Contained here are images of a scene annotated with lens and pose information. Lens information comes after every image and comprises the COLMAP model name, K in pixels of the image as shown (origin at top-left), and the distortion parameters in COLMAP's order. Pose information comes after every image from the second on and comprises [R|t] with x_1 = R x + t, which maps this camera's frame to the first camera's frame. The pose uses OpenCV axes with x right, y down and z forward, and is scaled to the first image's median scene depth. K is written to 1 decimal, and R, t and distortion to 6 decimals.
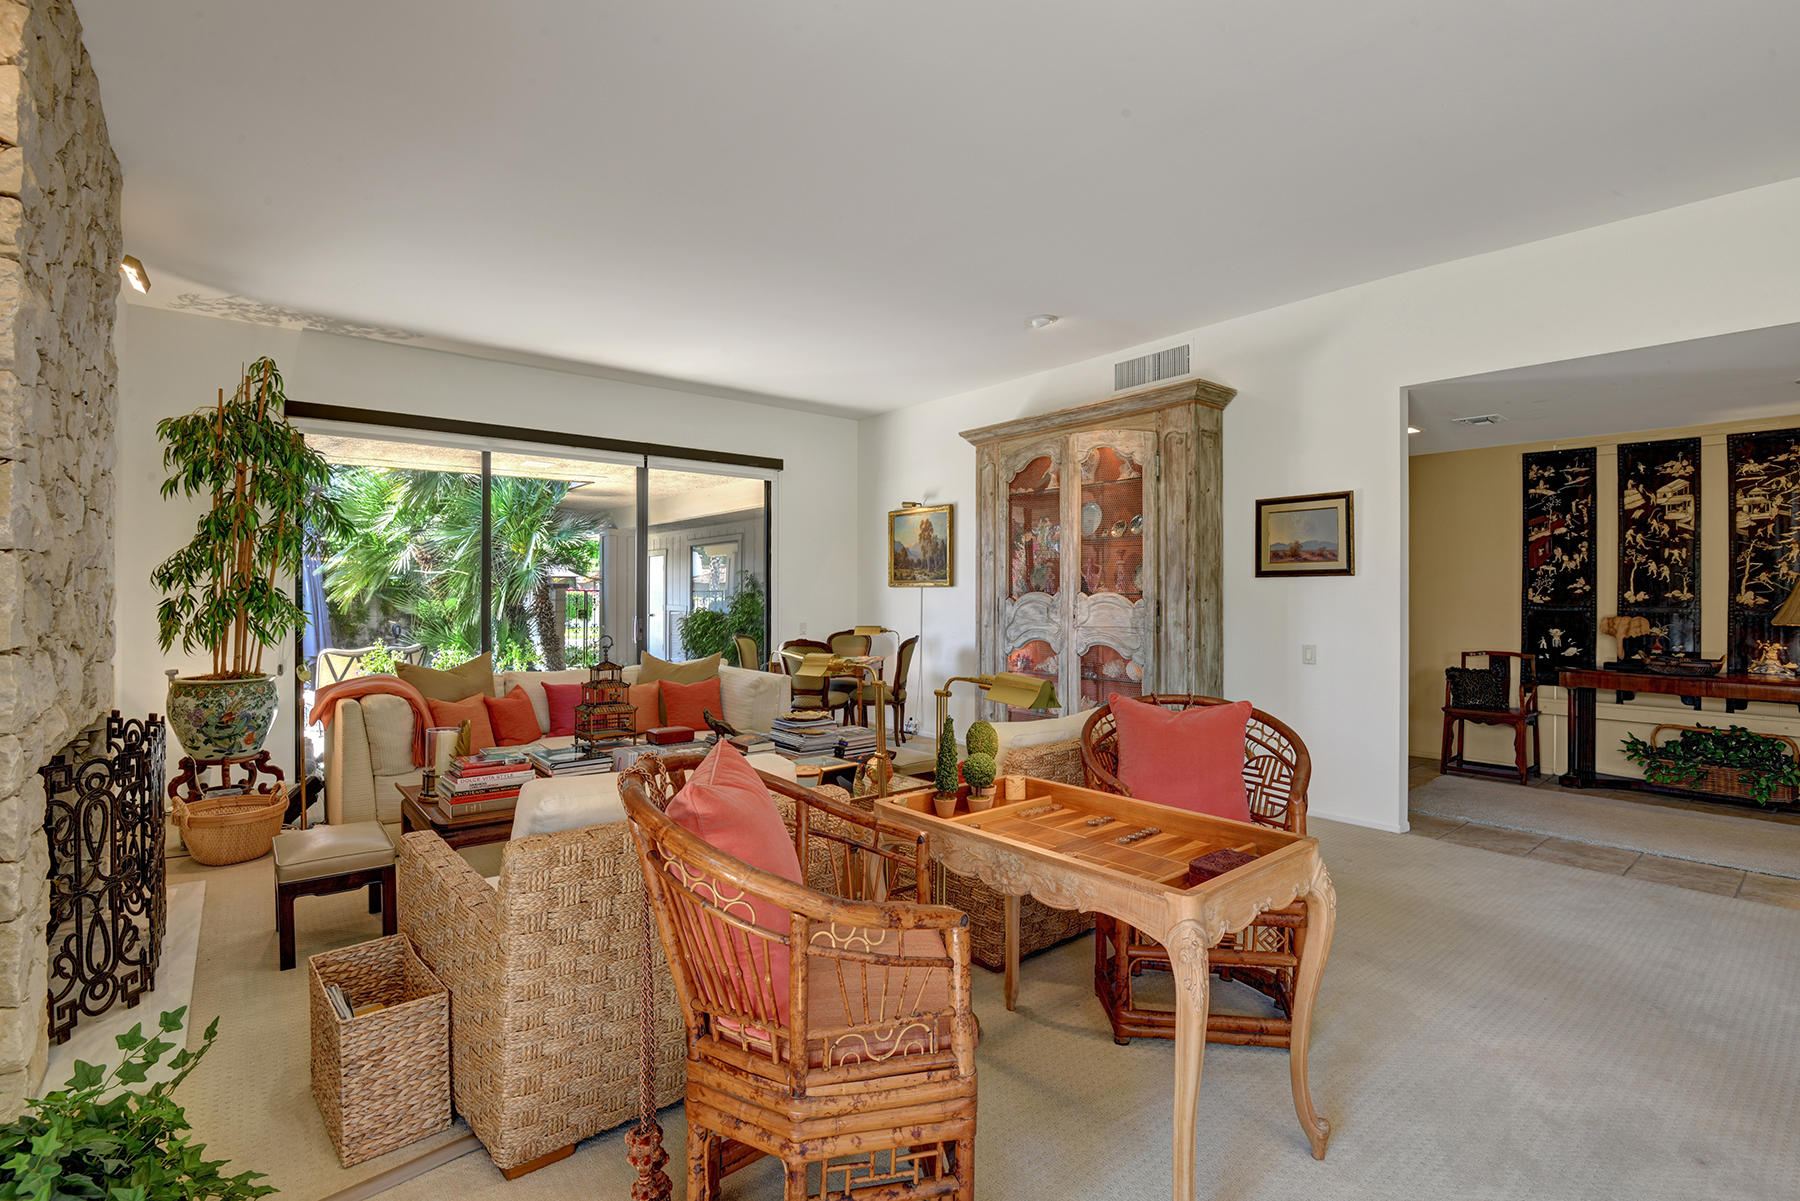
lens RADIAL K [[841.3, 0, 944.7], [0, 841.3, 602.1], [0, 0, 1]] dist [-0.013852, -0.012541]
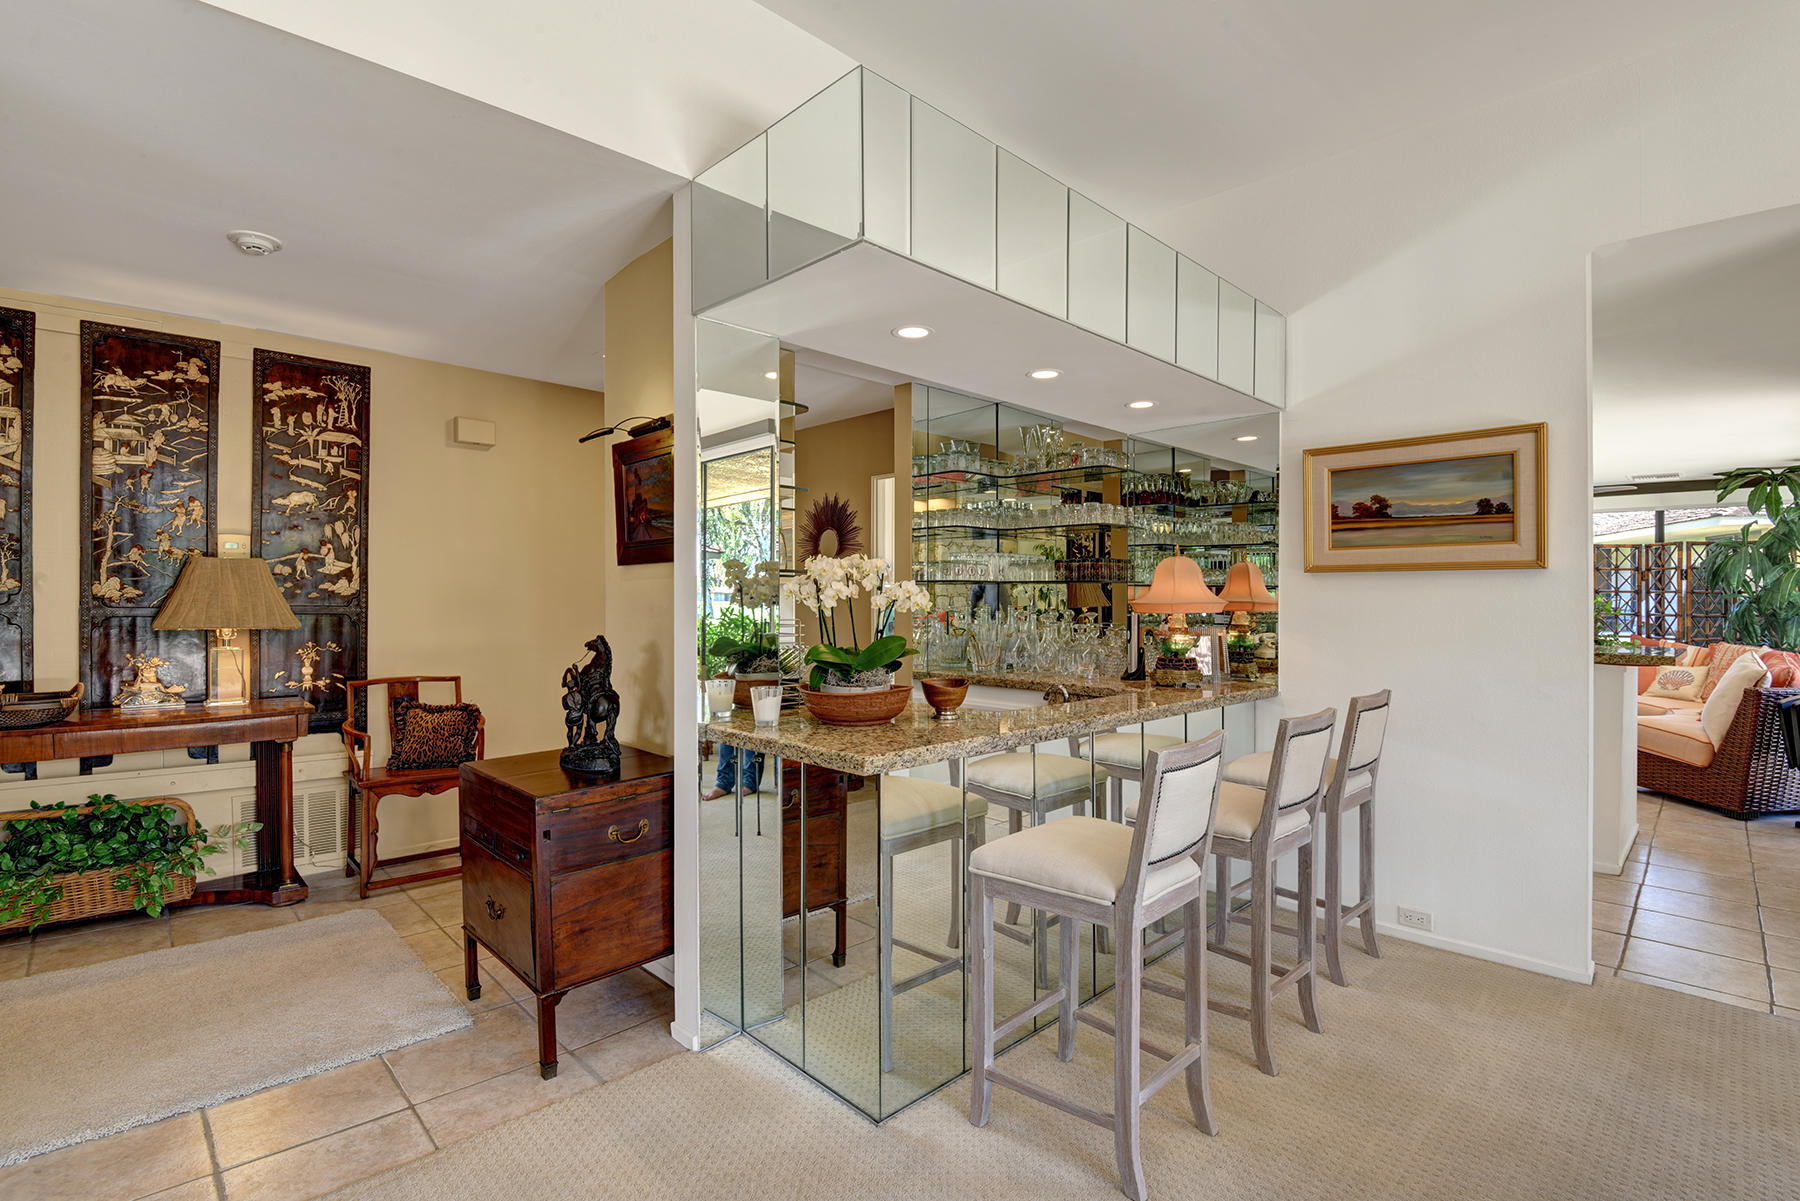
lens RADIAL K [[841.3, 0, 930.5], [0, 841.3, 594.9], [0, 0, 1]] dist [-0.013852, -0.012541]
pose [[-0.088641, -0.002273, 0.996061, 0.283044], [0.001091, 0.999997, 0.002379, -0.000223], [-0.996063, 0.001297, -0.088638, 0.407148]]
